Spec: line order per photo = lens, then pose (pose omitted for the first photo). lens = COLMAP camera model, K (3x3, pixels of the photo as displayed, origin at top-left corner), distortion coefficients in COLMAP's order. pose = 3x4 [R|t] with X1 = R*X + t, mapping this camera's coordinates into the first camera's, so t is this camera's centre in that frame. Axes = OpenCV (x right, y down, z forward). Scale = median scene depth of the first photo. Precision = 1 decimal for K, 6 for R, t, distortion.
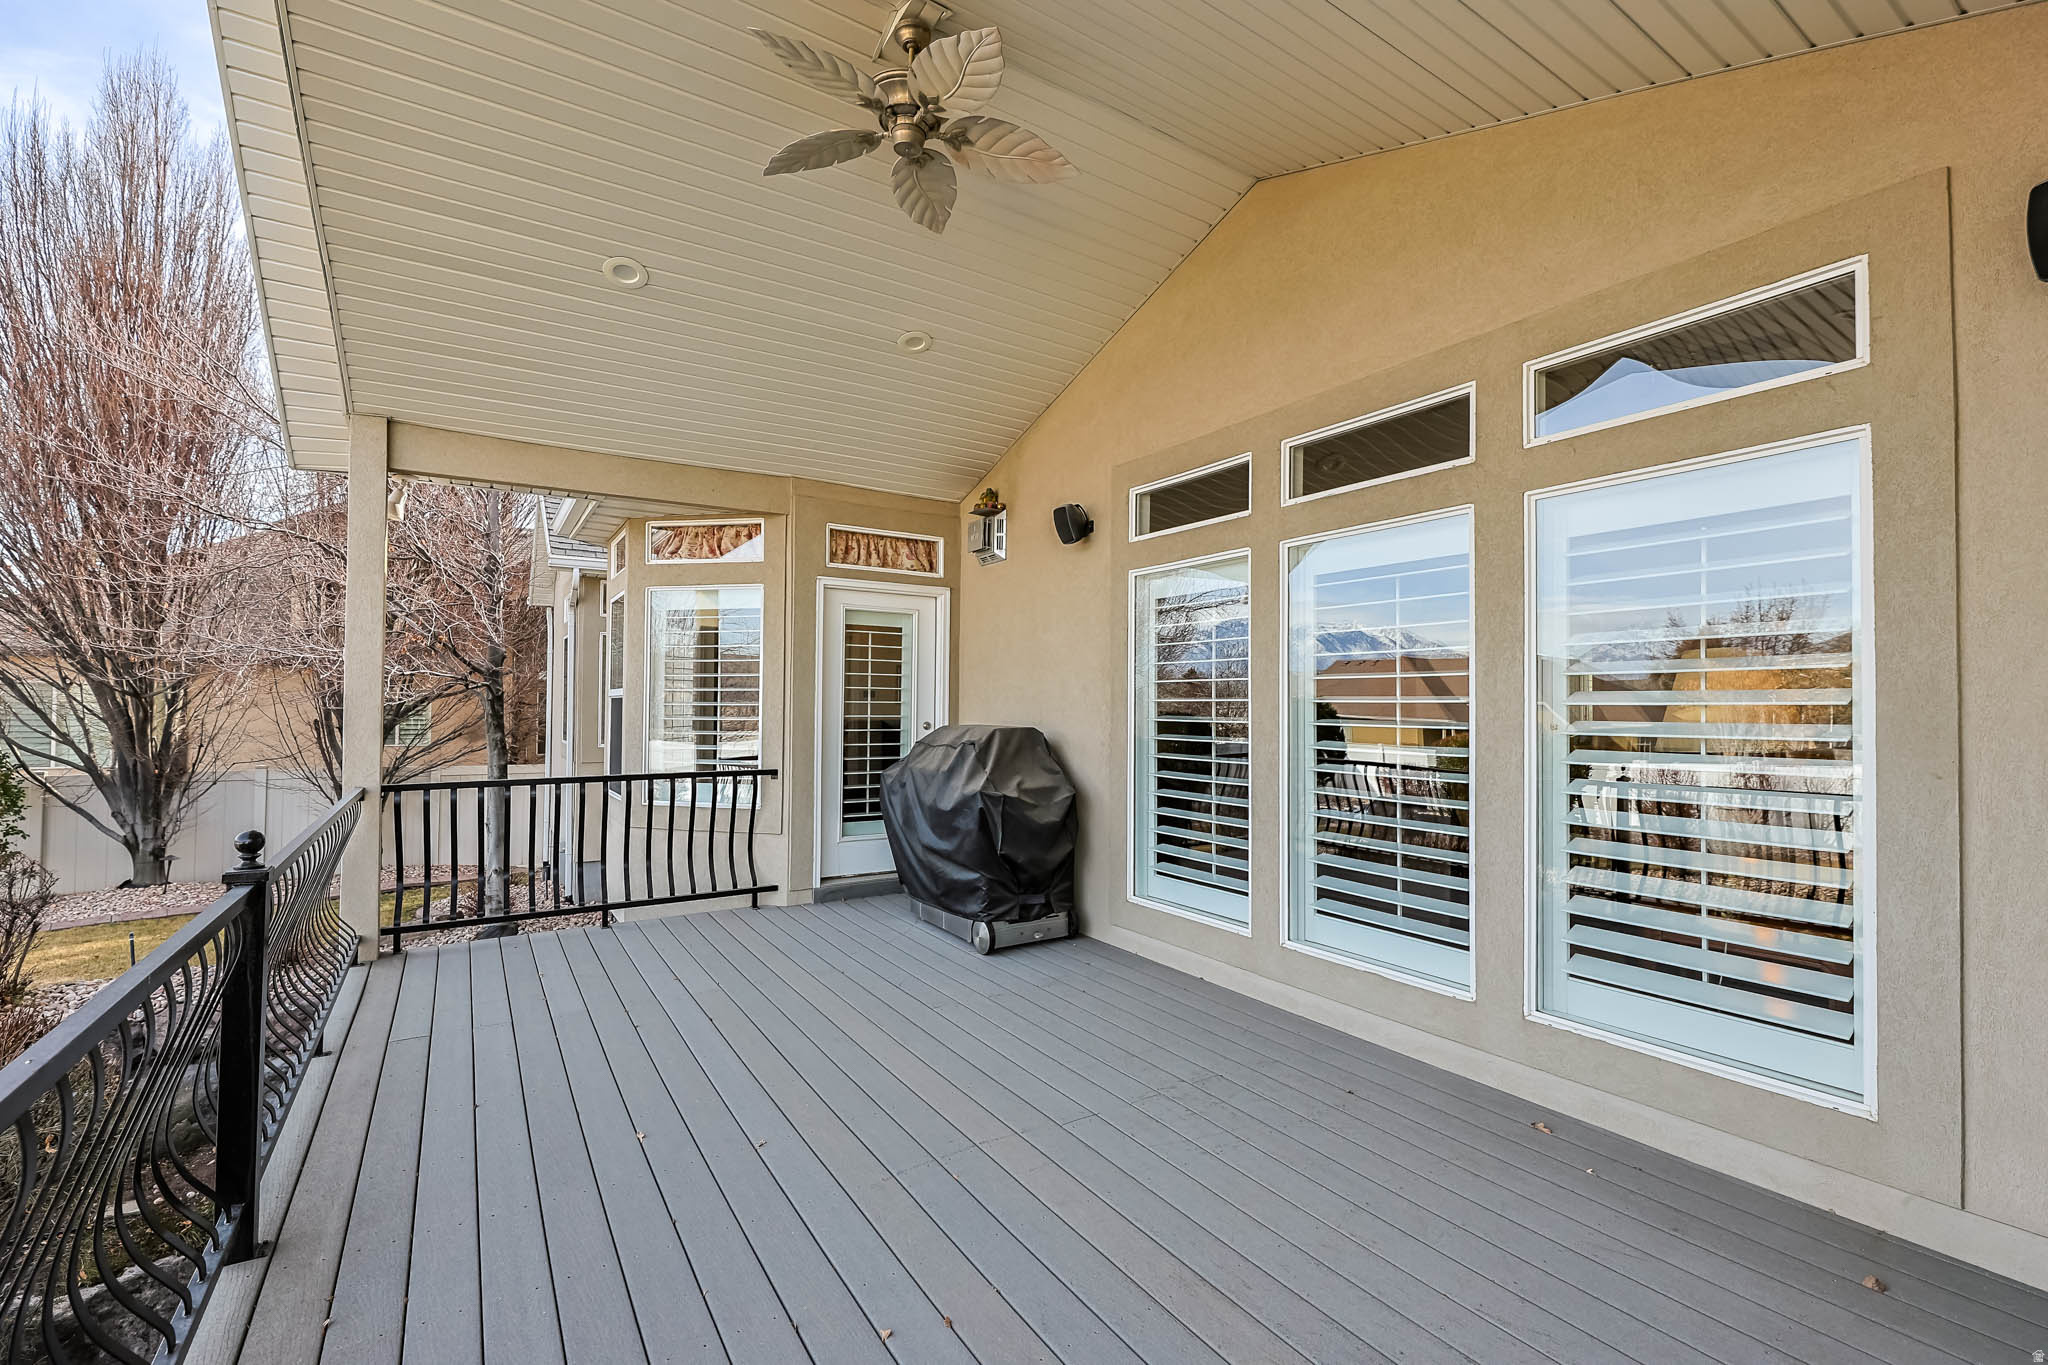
lens RADIAL K [[891.8, 0, 1026.1], [0, 891.8, 689.8], [0, 0, 1]] dist [-0.002959, -0.001242]
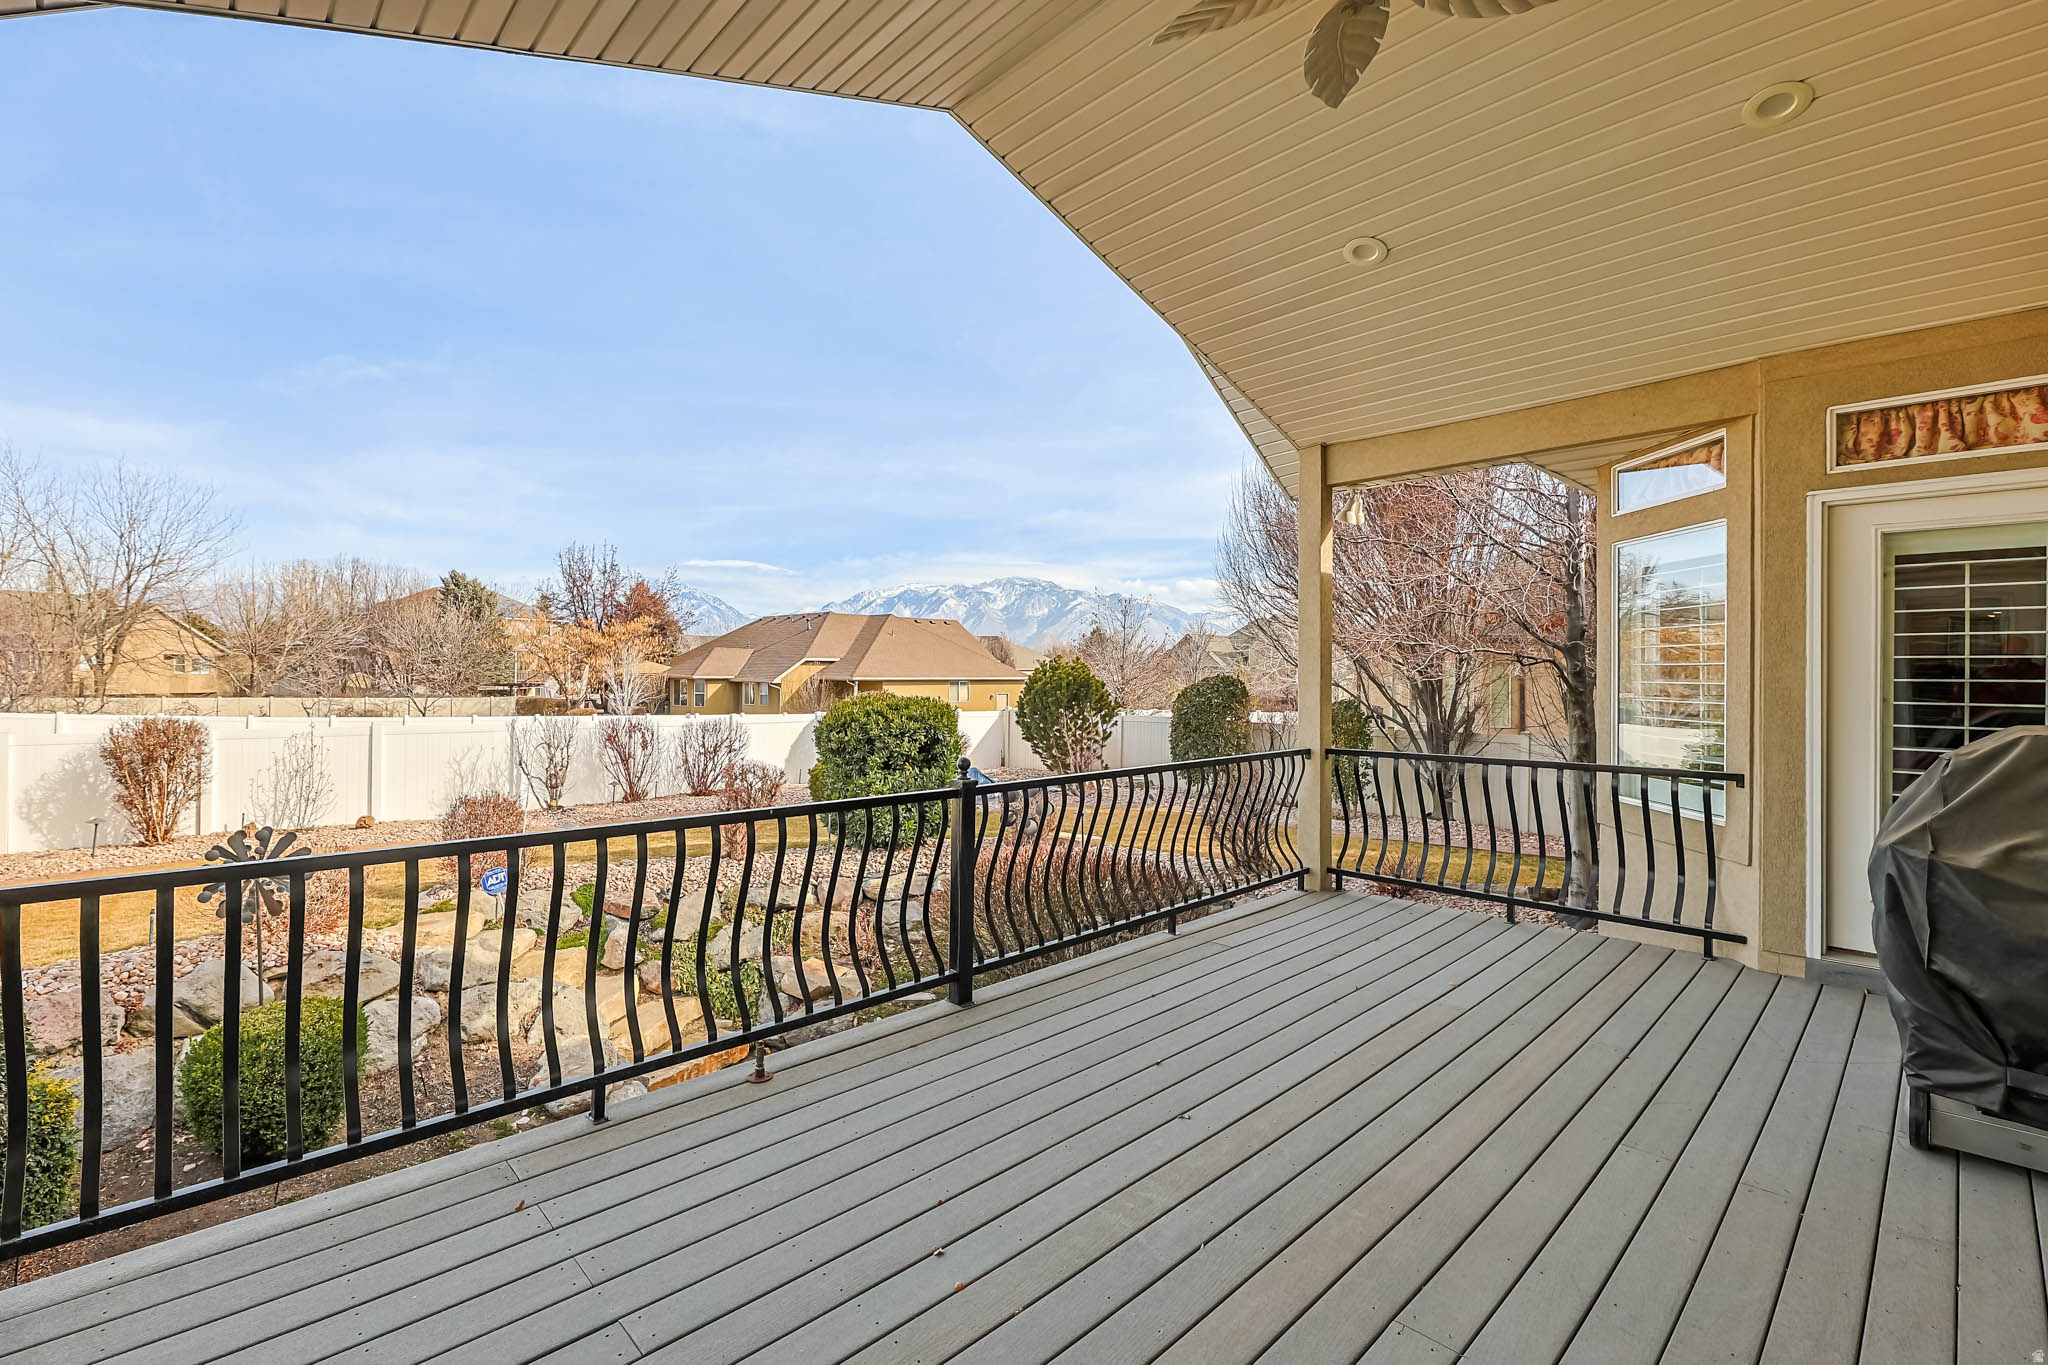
lens RADIAL K [[891.8, 0, 1016.2], [0, 891.8, 670.1], [0, 0, 1]] dist [-0.002959, -0.001242]
pose [[0.182853, -0.010972, -0.983079, 0.319412], [0.014744, 0.999856, -0.008416, 0.002844], [0.983030, -0.012956, 0.182988, 0.300046]]
